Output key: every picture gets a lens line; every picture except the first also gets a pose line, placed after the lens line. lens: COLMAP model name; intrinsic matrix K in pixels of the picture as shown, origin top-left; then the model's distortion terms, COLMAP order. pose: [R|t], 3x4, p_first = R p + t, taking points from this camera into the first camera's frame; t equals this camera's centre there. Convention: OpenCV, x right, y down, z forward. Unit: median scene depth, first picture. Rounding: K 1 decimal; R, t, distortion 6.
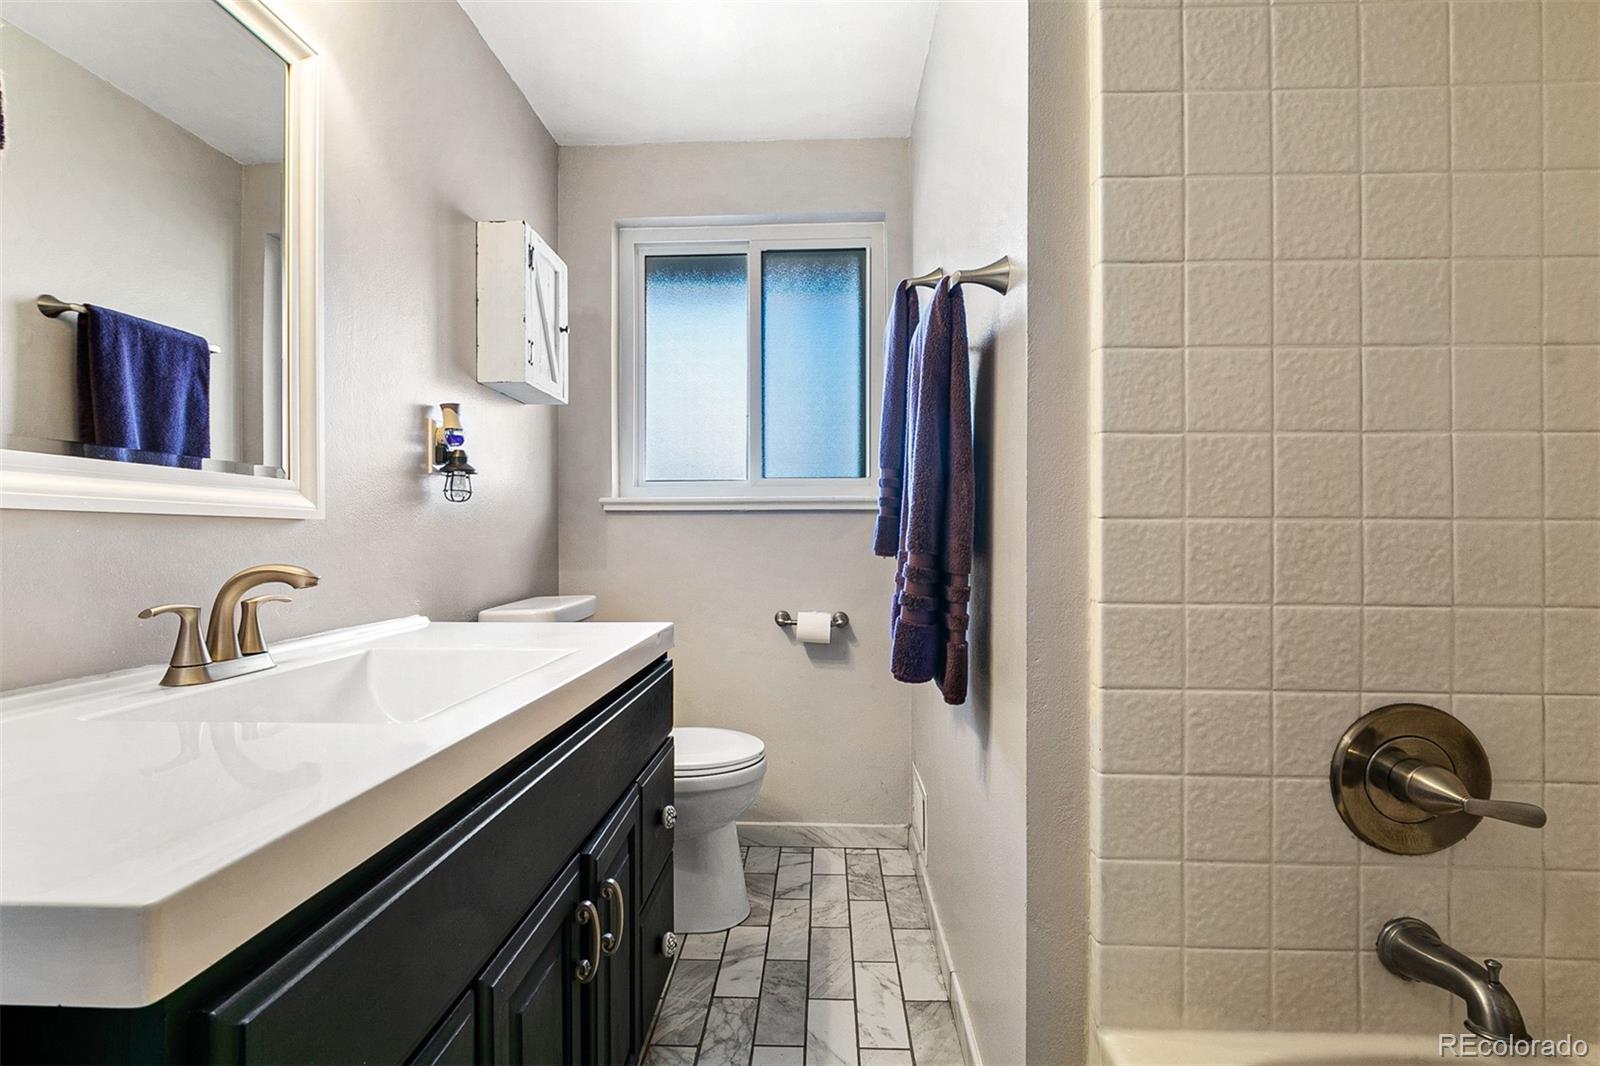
lens RADIAL K [[750.5, 0, 788.8], [0, 750.5, 565.4], [0, 0, 1]] dist [0.001312, -0.005543]
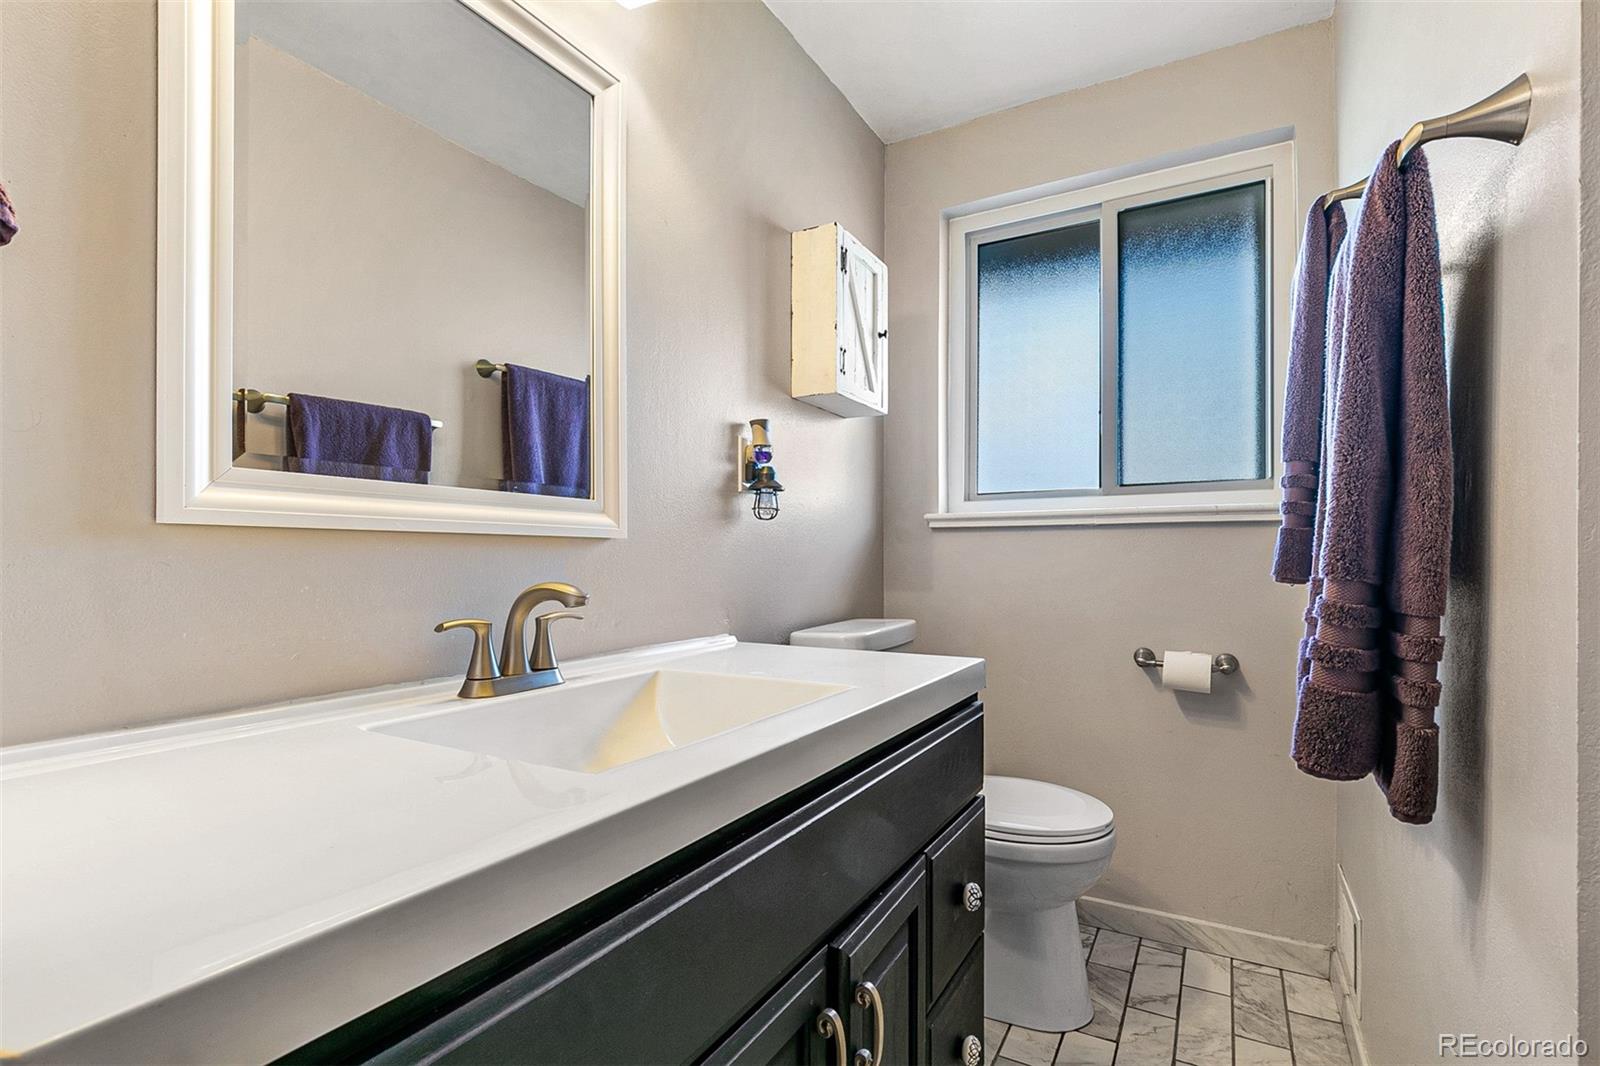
lens RADIAL K [[750.5, 0, 788.8], [0, 750.5, 565.4], [0, 0, 1]] dist [0.001312, -0.005543]
pose [[0.889155, 0.007811, -0.457540, 0.032493], [-0.019868, 0.999570, -0.021546, -0.005555], [0.457175, 0.028248, 0.888928, 0.152995]]
